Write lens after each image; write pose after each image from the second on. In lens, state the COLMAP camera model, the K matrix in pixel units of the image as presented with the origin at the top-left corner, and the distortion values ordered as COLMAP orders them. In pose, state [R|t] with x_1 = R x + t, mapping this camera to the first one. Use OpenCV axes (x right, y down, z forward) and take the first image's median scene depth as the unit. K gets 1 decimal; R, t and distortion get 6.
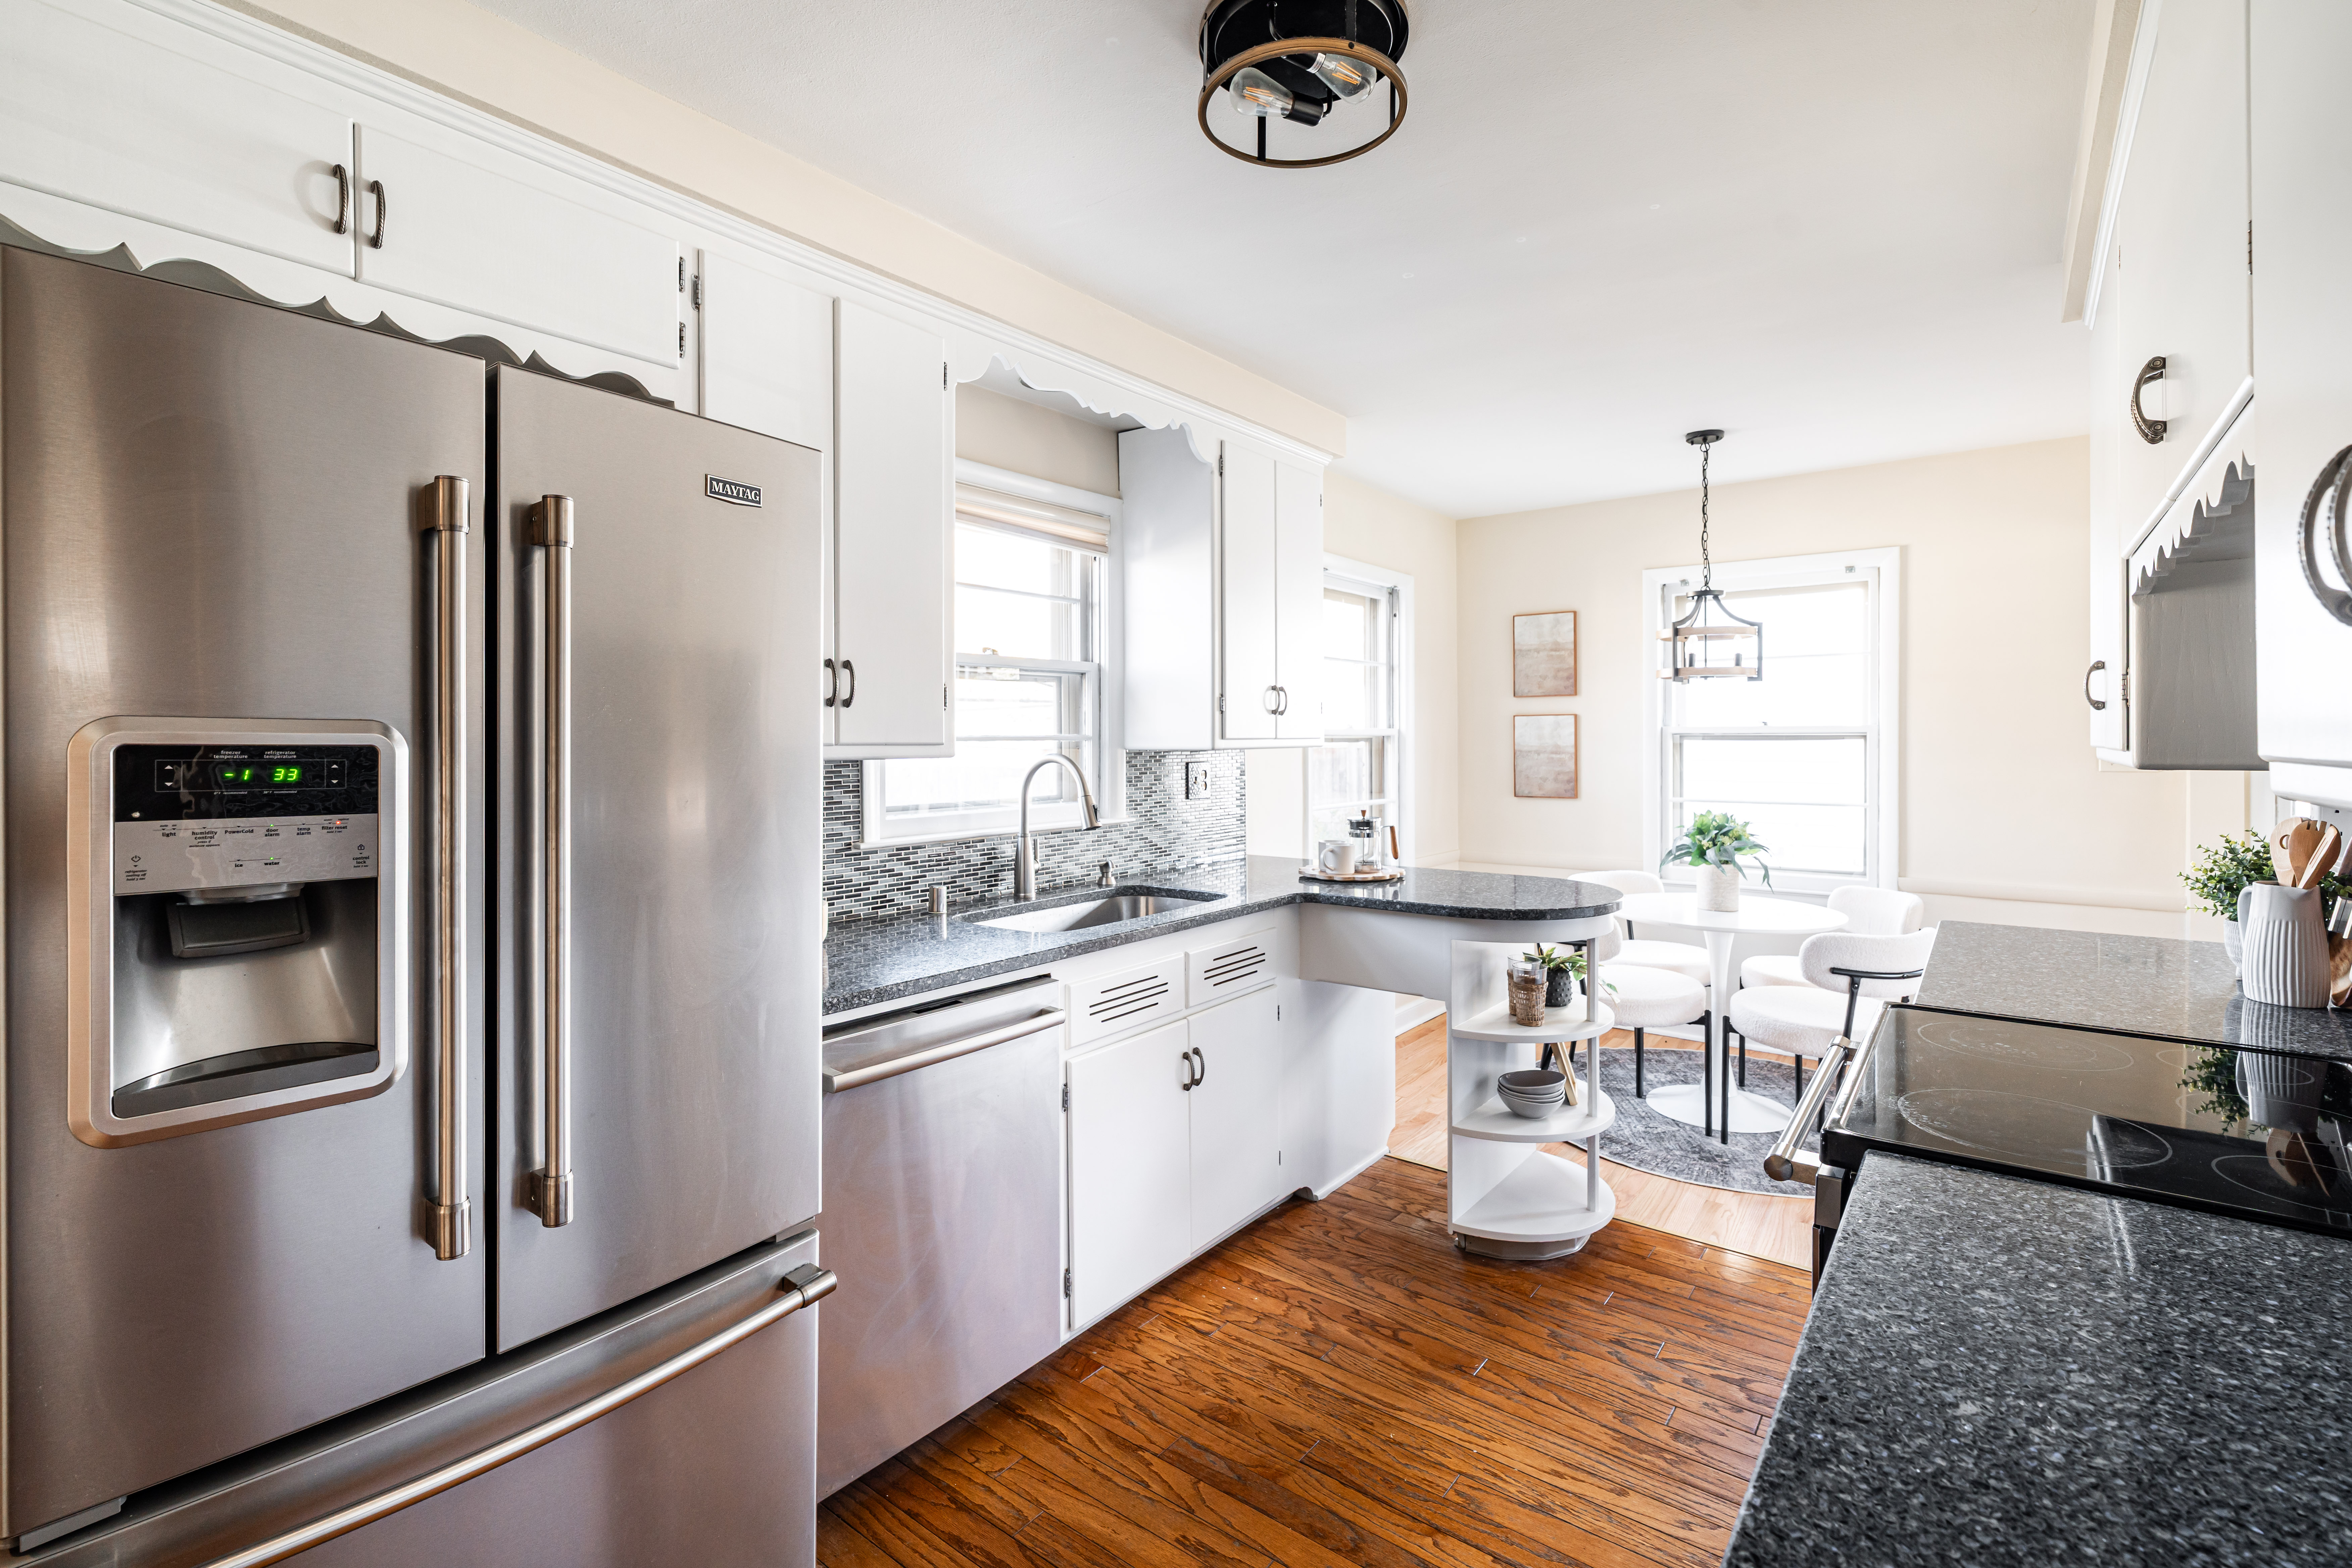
lens RADIAL K [[1069.8, 0, 1213.1], [0, 1069.8, 773.0], [0, 0, 1]] dist [-0.002215, -0.000195]
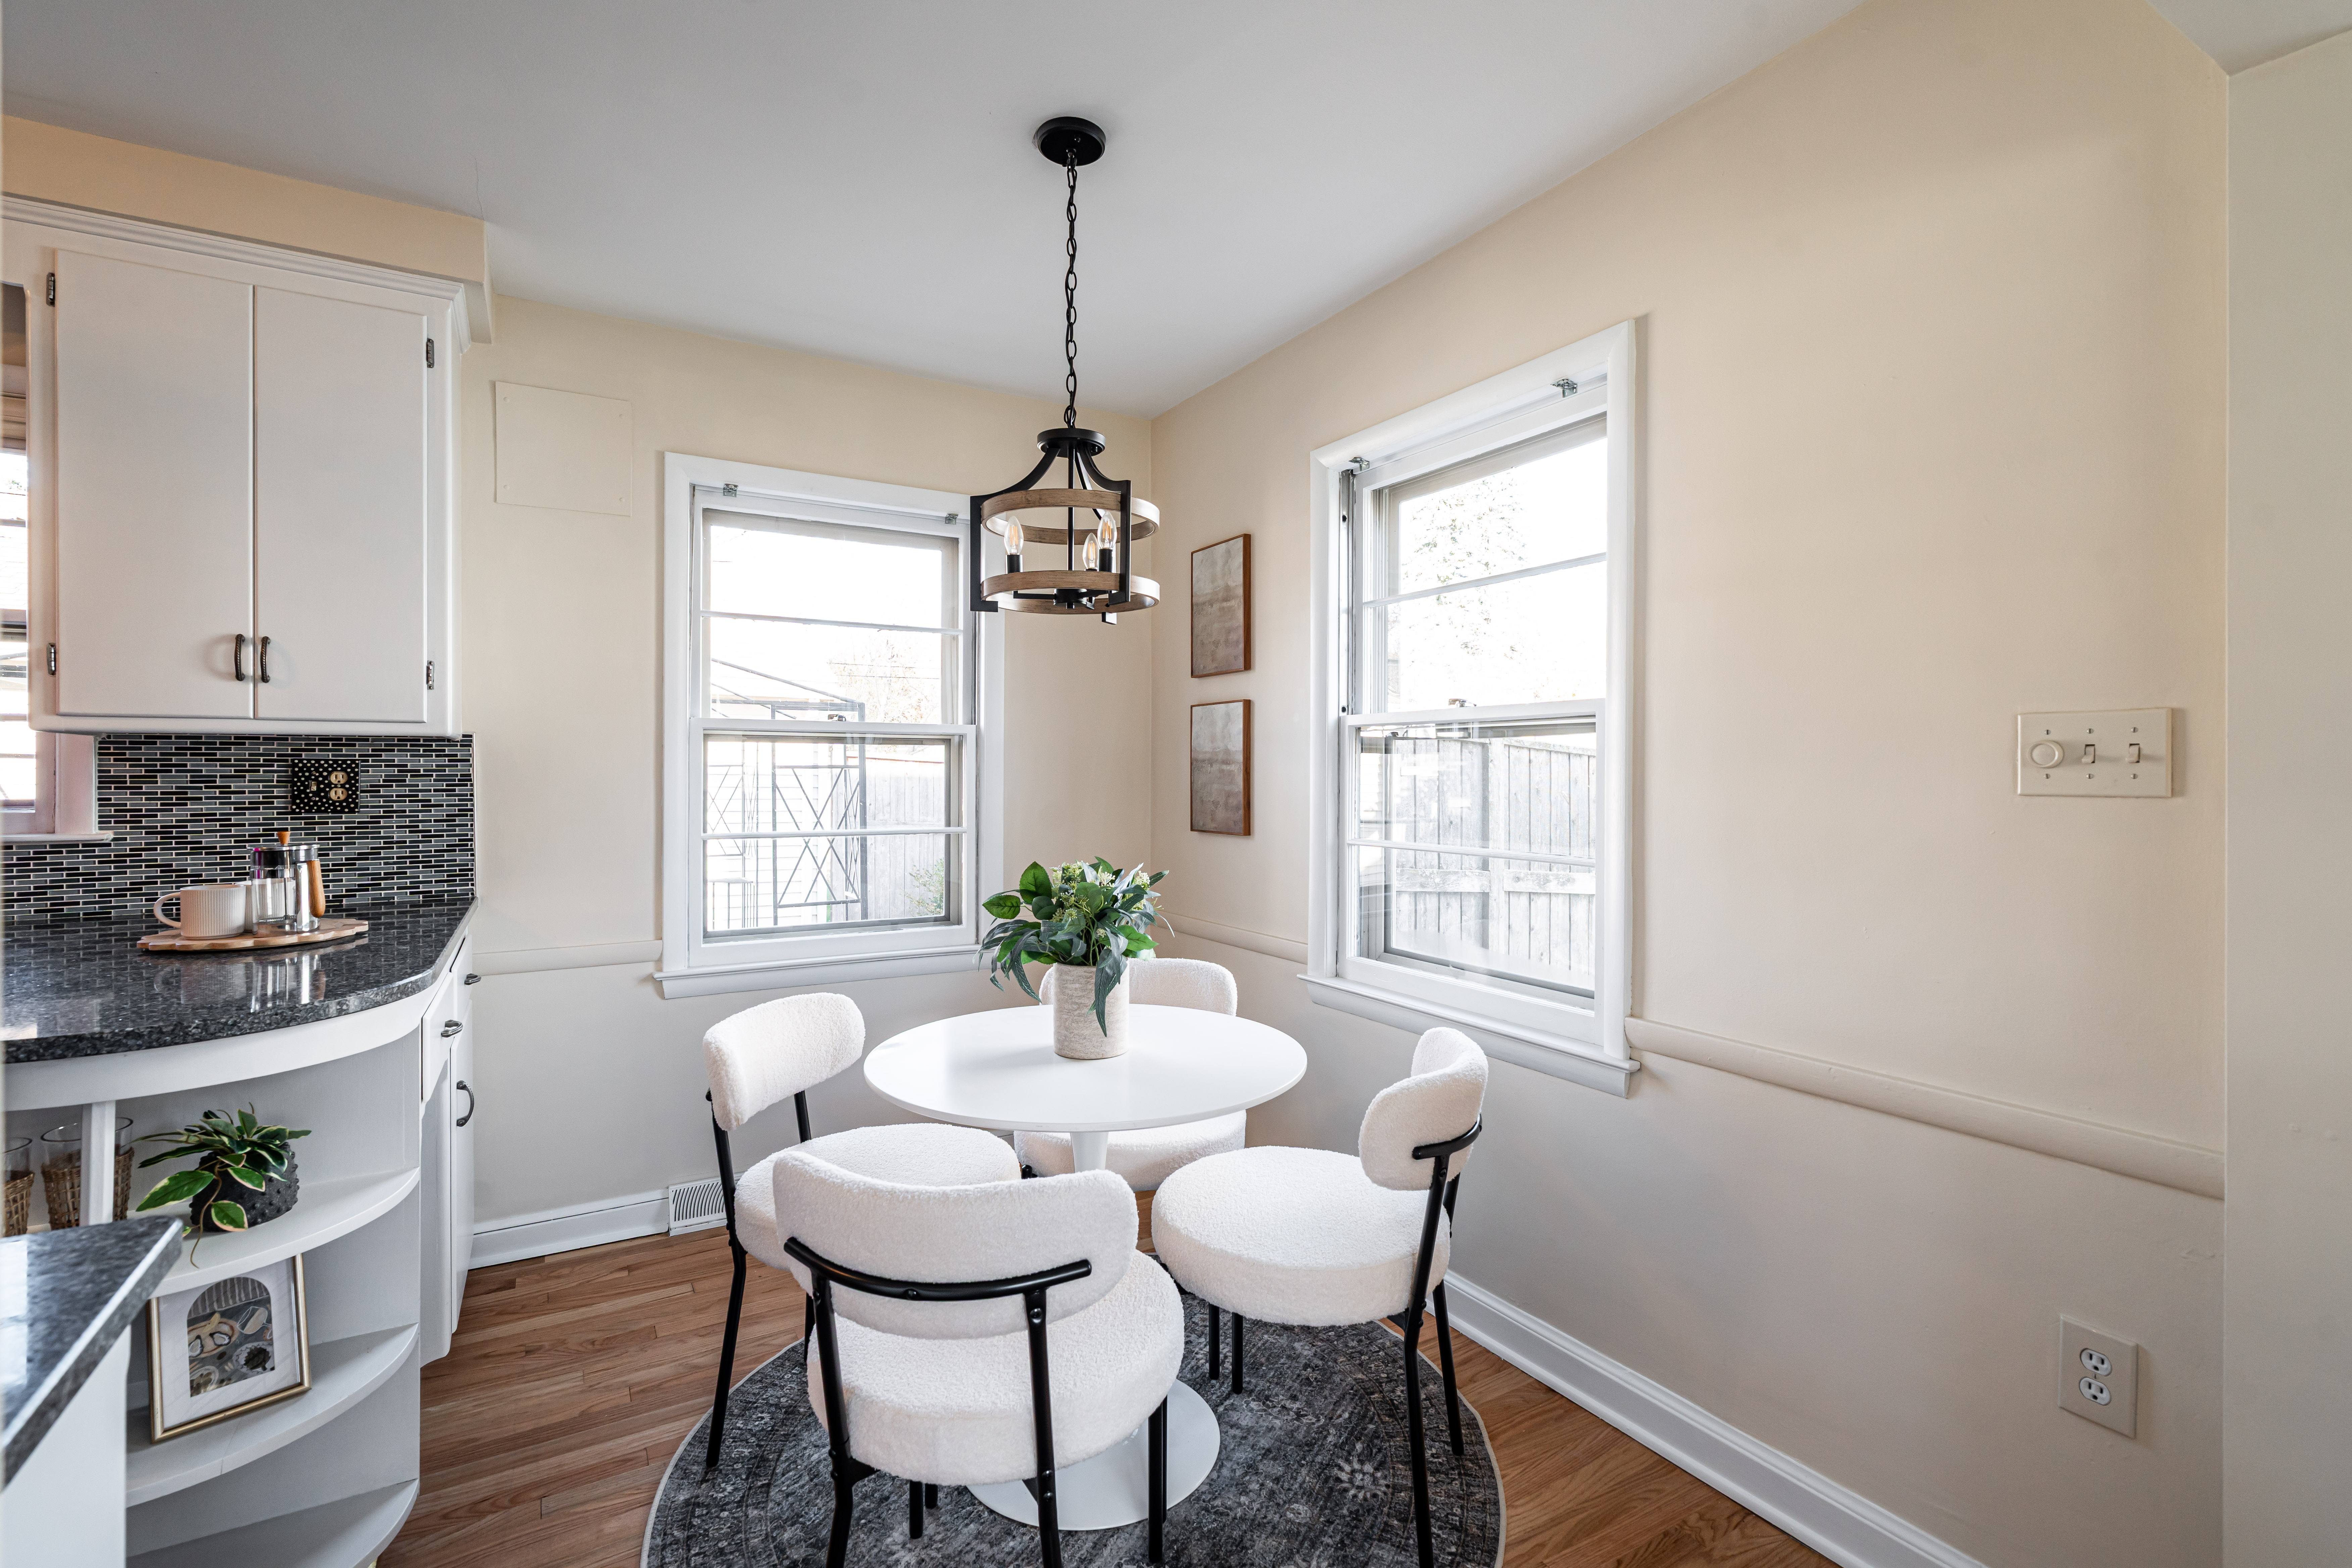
lens RADIAL K [[1069.8, 0, 1213.1], [0, 1069.8, 773.0], [0, 0, 1]] dist [-0.002215, -0.000195]
pose [[0.926523, 0.007262, -0.376168, 0.847021], [-0.019188, 0.999425, -0.027966, 0.008233], [0.375749, 0.033129, 0.926129, 0.637661]]
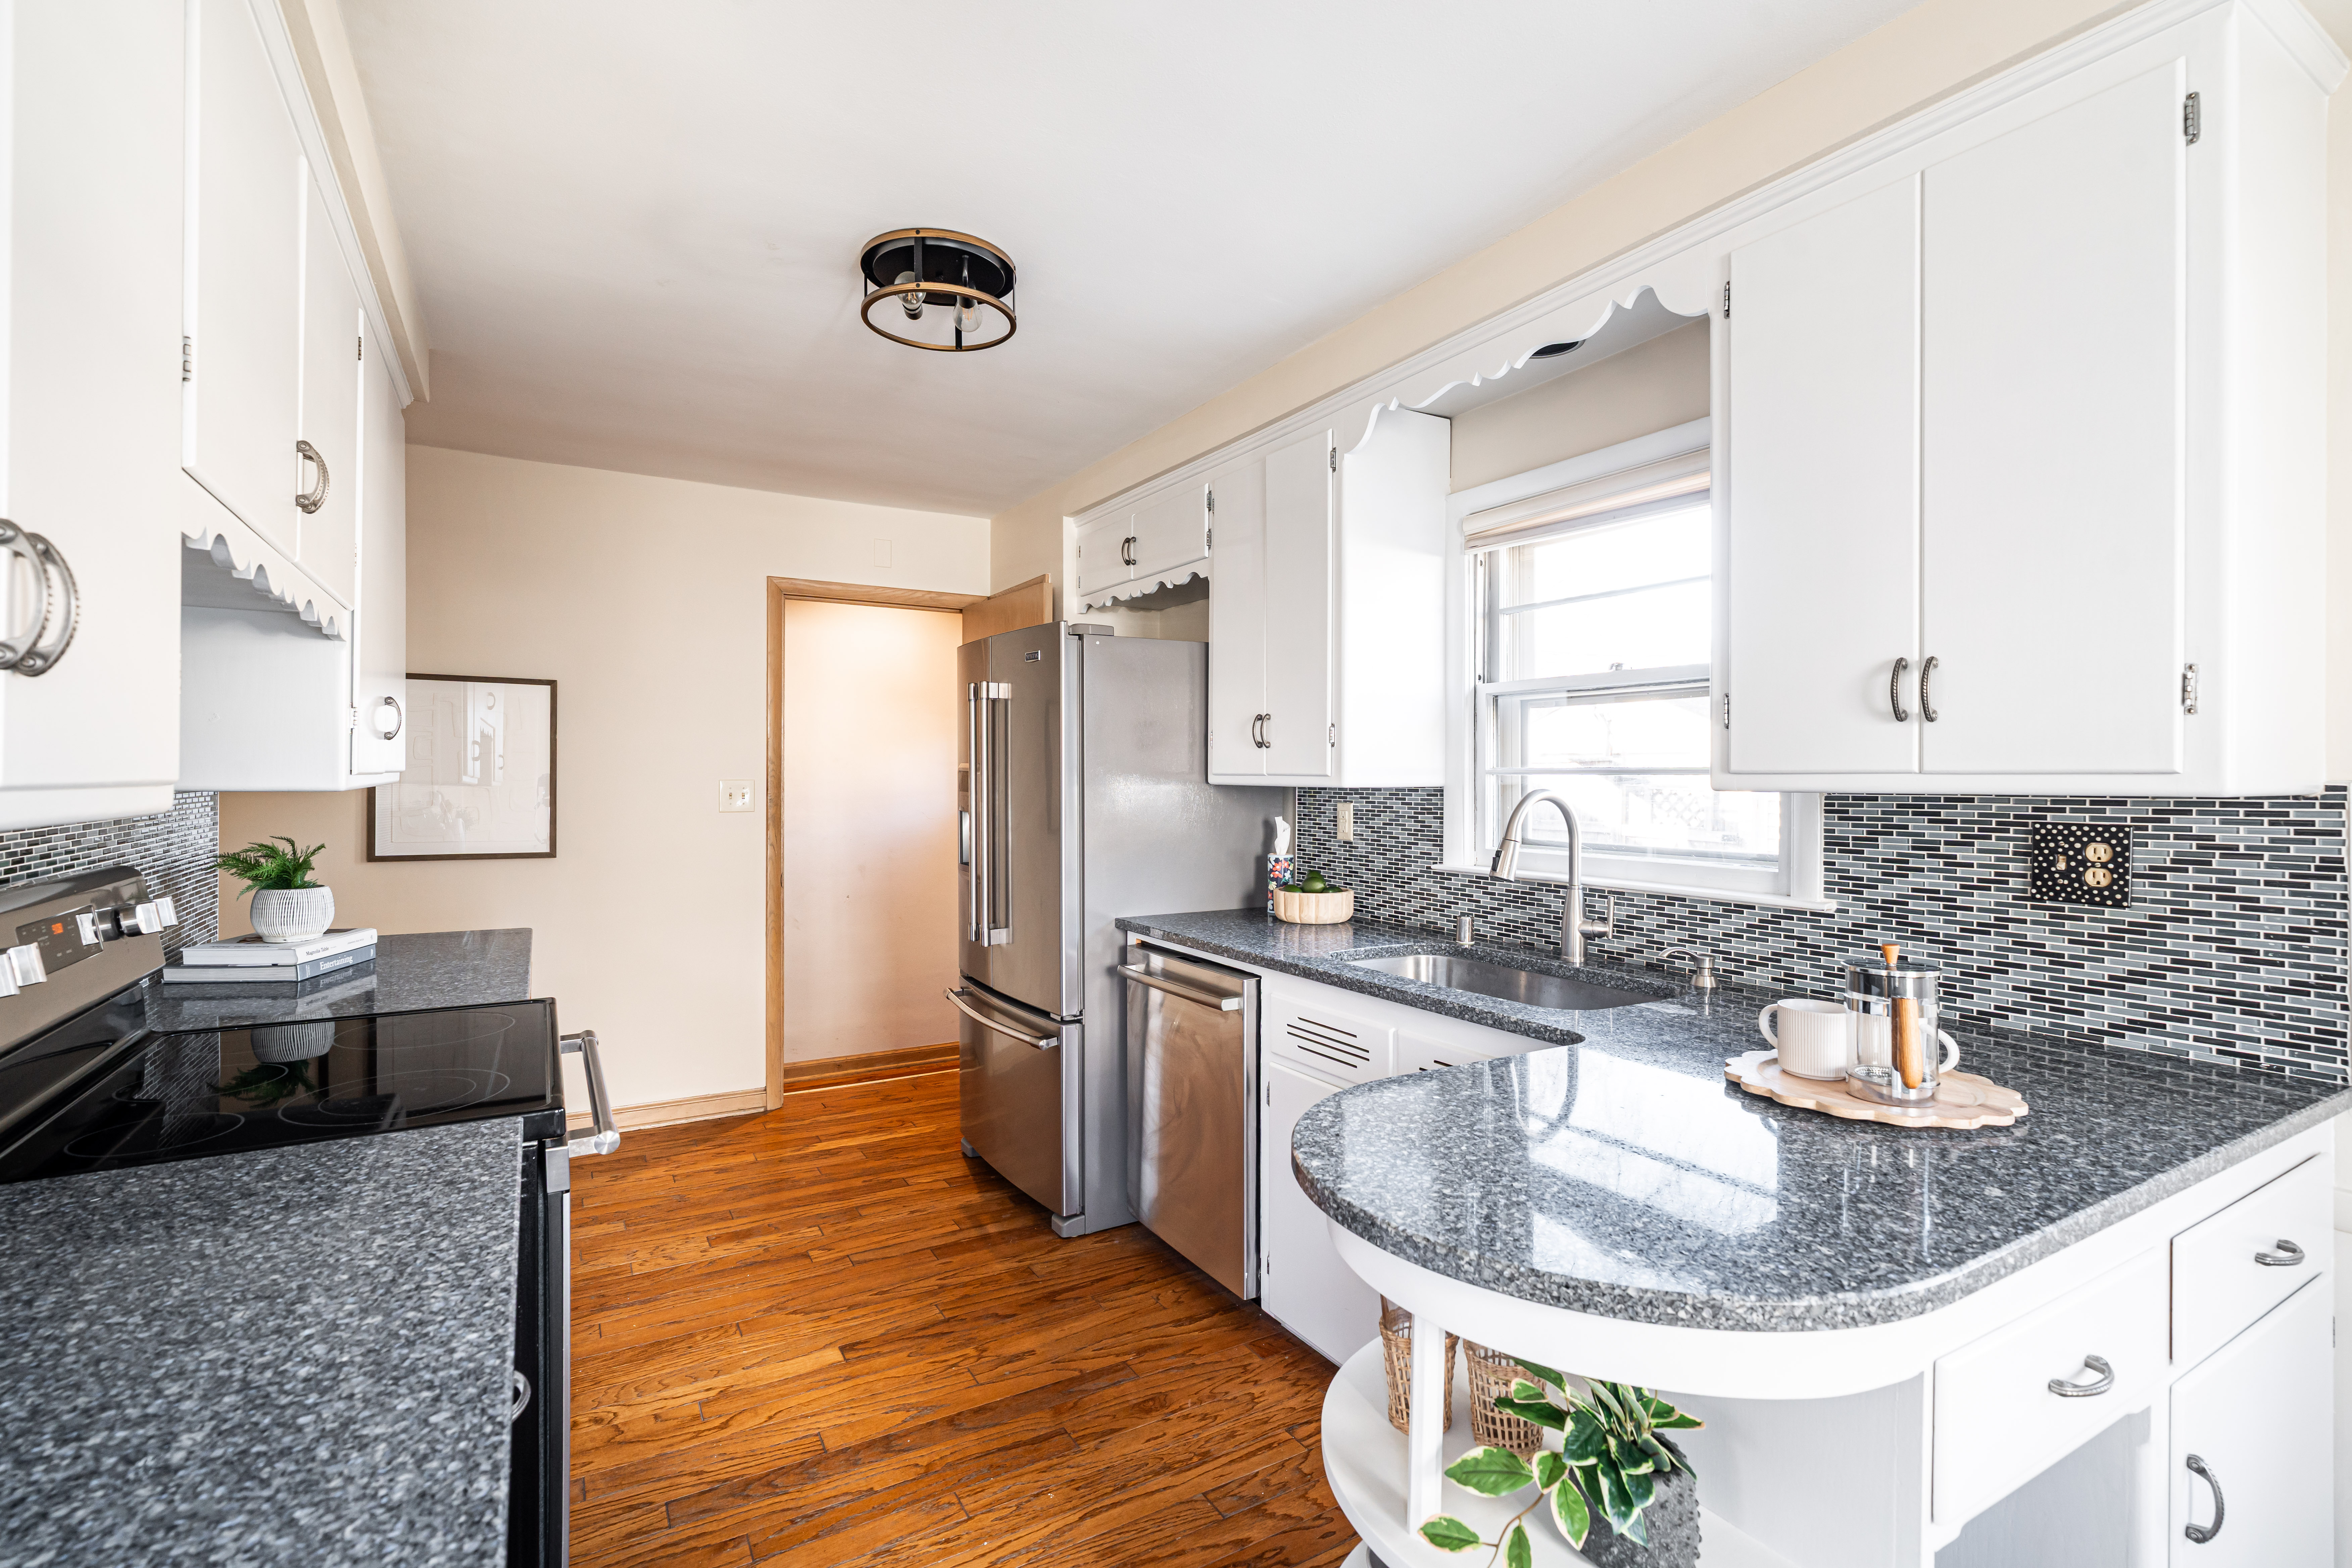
lens RADIAL K [[1057.1, 0, 1123.4], [0, 1057.1, 781.4], [0, 0, 1]] dist [-0.003615, -0.000285]
pose [[-0.416921, 0.006128, -0.908922, 0.627970], [-0.033278, 0.999204, 0.022001, -0.026443], [0.908333, 0.039420, -0.416385, 0.893995]]
